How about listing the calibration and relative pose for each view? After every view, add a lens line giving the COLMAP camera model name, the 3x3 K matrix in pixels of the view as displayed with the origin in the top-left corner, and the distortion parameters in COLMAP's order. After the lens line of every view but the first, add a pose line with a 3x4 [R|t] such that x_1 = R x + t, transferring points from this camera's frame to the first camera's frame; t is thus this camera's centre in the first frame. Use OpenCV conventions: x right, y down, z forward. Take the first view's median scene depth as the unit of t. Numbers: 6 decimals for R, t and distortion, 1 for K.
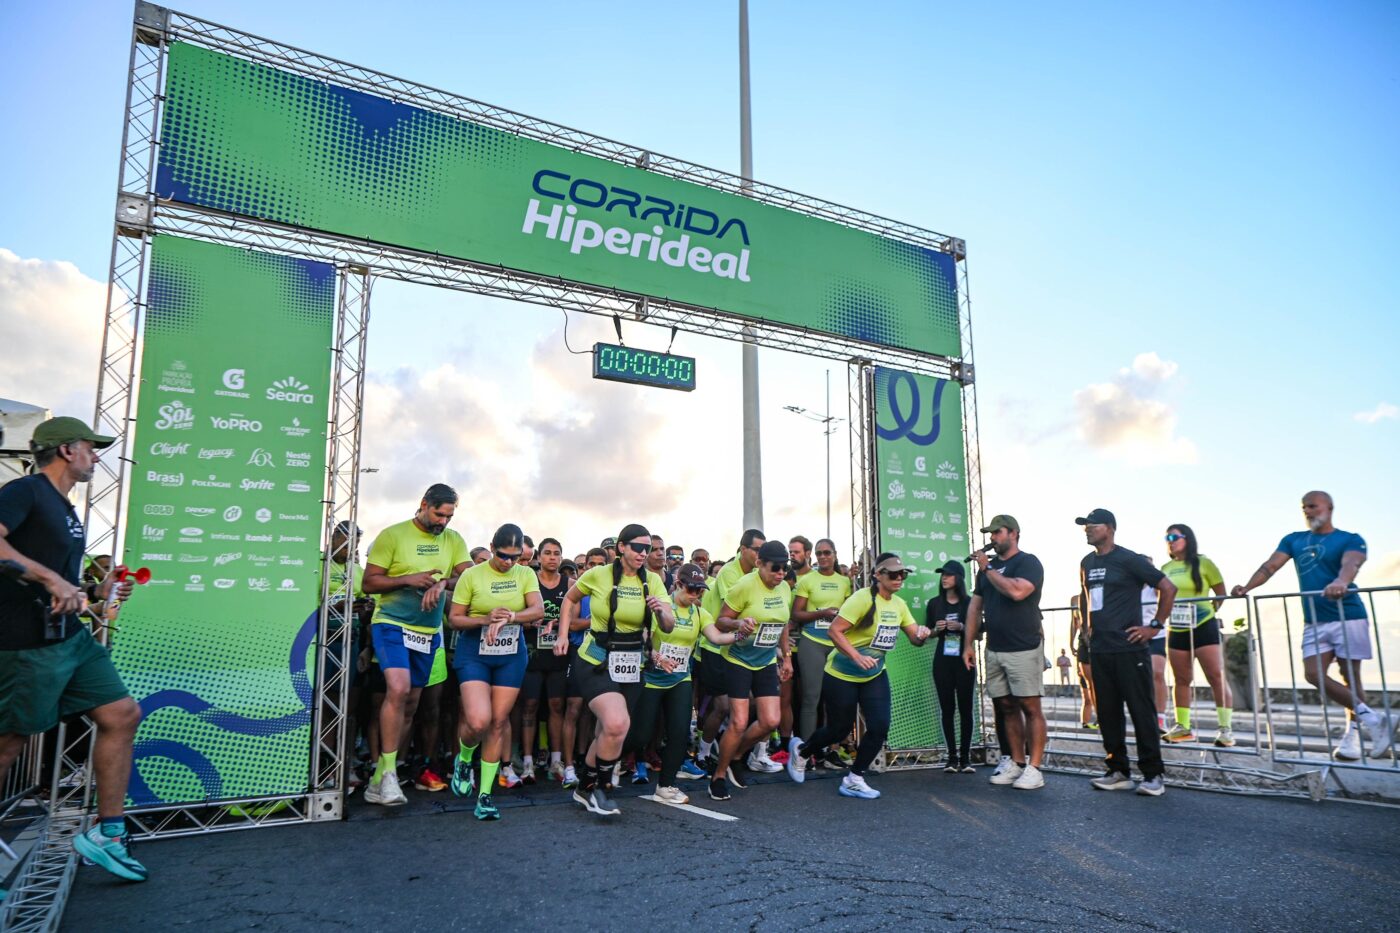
lens RADIAL K [[962.8, 0, 700.0], [0, 962.8, 466.5], [0, 0, 1]] dist [-0.004669, 0.034290]
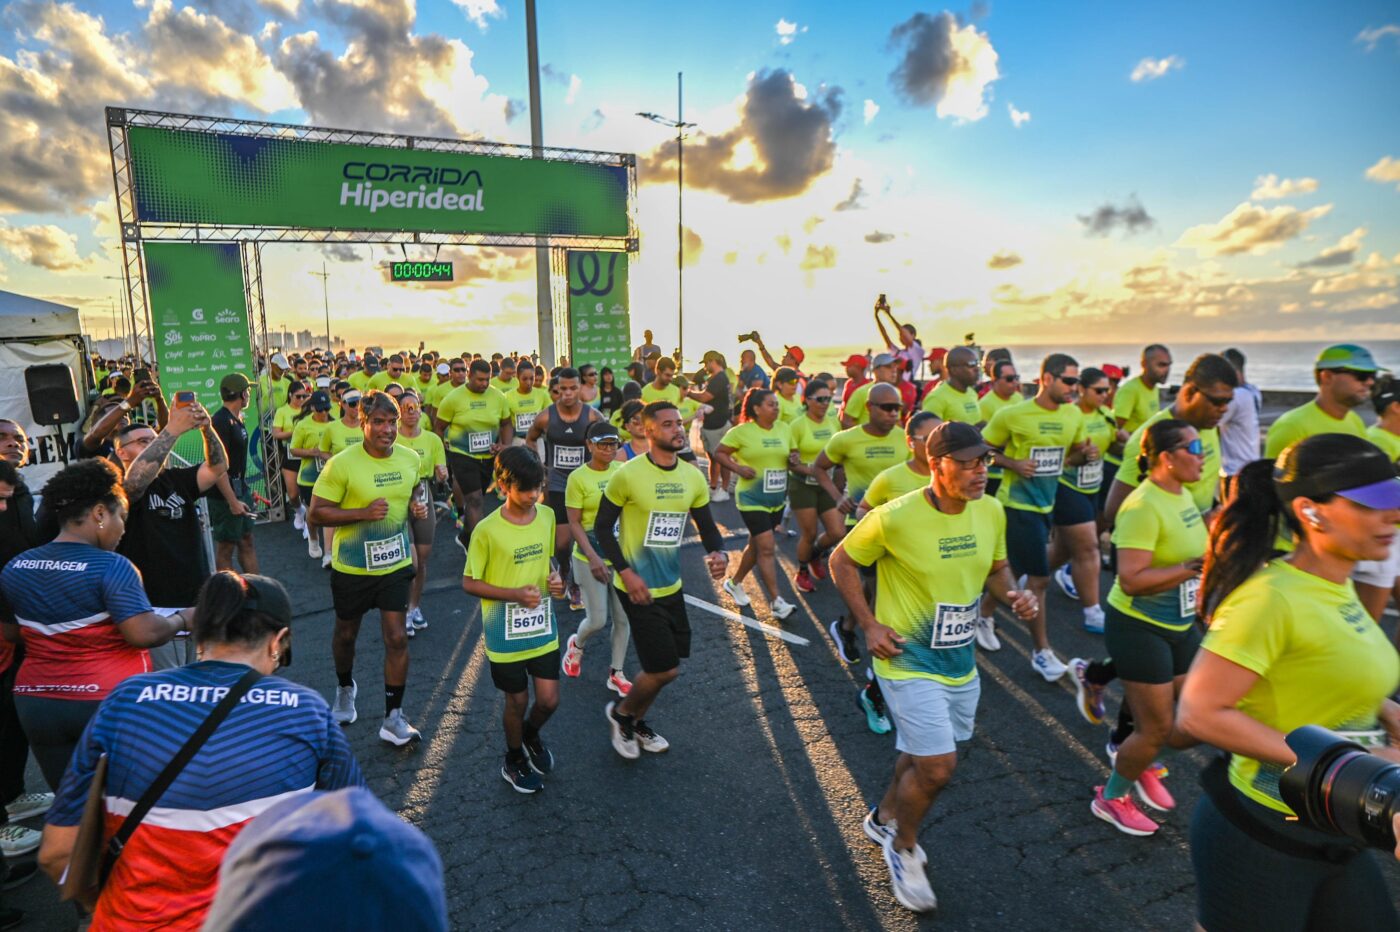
lens RADIAL K [[984.7, 0, 668.9], [0, 984.7, 465.5], [0, 0, 1]] dist [-0.001632, 0.062846]
pose [[0.996526, -0.036615, 0.074805, 0.243810], [0.010707, 0.947049, 0.320909, -0.338835], [-0.082594, -0.318993, 0.944151, -0.843183]]
